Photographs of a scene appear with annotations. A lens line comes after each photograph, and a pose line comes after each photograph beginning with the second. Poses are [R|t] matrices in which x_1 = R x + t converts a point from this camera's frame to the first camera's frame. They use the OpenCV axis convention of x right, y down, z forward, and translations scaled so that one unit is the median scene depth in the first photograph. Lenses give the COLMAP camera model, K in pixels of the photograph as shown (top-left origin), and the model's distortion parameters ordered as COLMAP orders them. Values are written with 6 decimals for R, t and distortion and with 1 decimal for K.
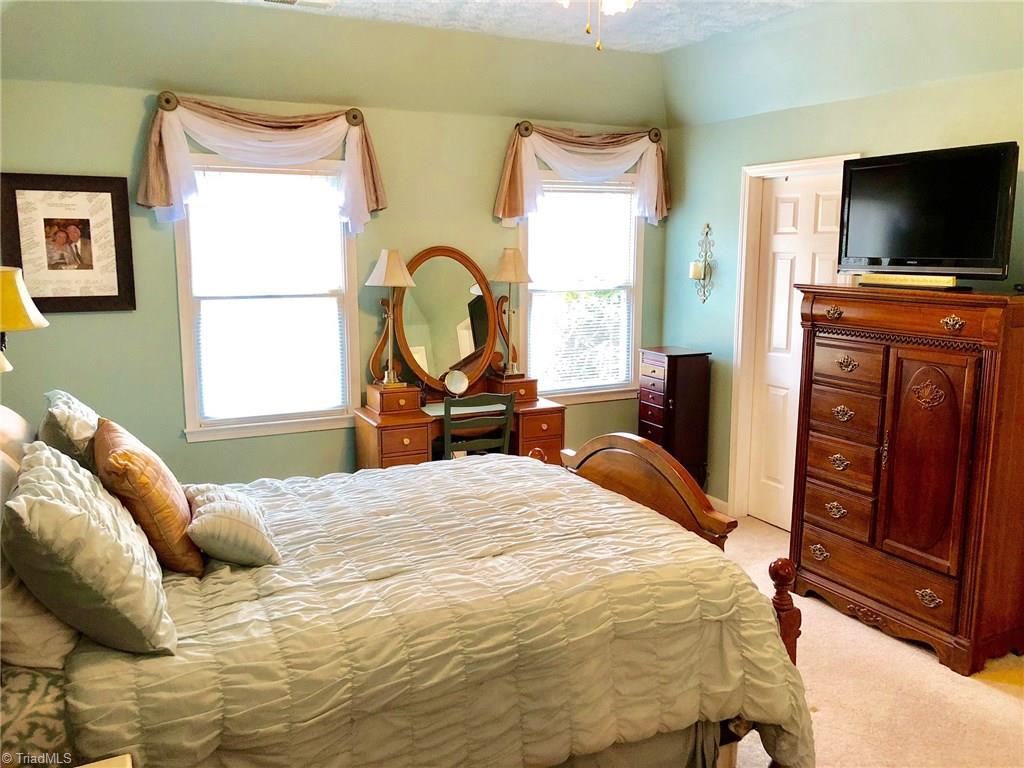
lens RADIAL K [[838.1, 0, 507.3], [0, 838.1, 384.7], [0, 0, 1]] dist [0.029066, -0.012091]
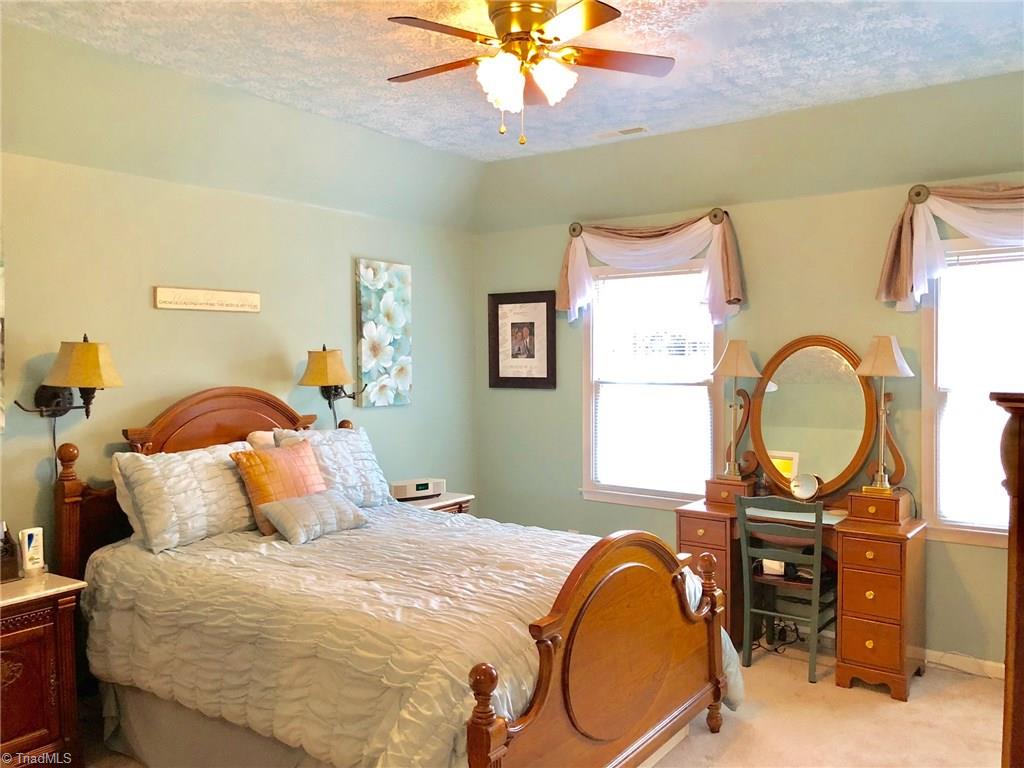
lens RADIAL K [[838.1, 0, 506.3], [0, 838.1, 380.9], [0, 0, 1]] dist [0.029066, -0.012091]
pose [[0.450243, 0.023280, -0.892602, 0.712846], [-0.138620, 0.989362, -0.044119, -0.034801], [0.882080, 0.143597, 0.448681, 0.363634]]
